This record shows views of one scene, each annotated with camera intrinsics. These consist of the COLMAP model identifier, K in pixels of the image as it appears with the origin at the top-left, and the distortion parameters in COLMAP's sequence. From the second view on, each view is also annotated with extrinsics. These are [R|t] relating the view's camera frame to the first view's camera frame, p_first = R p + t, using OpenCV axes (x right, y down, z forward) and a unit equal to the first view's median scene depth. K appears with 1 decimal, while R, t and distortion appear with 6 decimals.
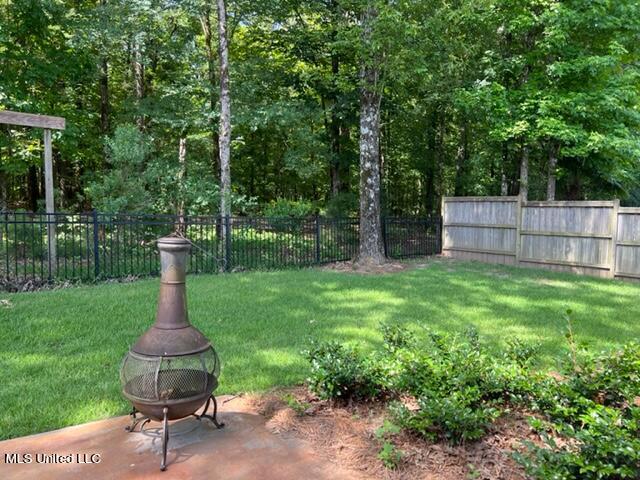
lens RADIAL K [[480.5, 0, 322.3], [0, 480.5, 241.0], [0, 0, 1]] dist [0.064352, -0.083728]
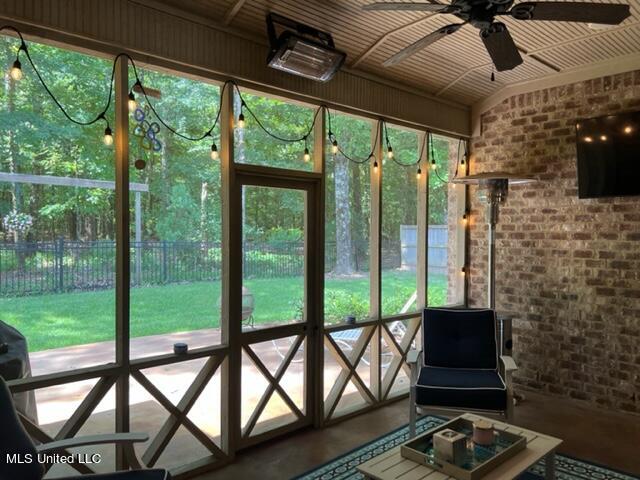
lens RADIAL K [[480.5, 0, 322.3], [0, 480.5, 241.0], [0, 0, 1]] dist [0.064352, -0.083728]
pose [[0.999914, -0.012922, 0.002408, 0.031041], [0.013024, 0.998728, -0.048702, 0.016672], [-0.001775, 0.048729, 0.998810, -0.378923]]
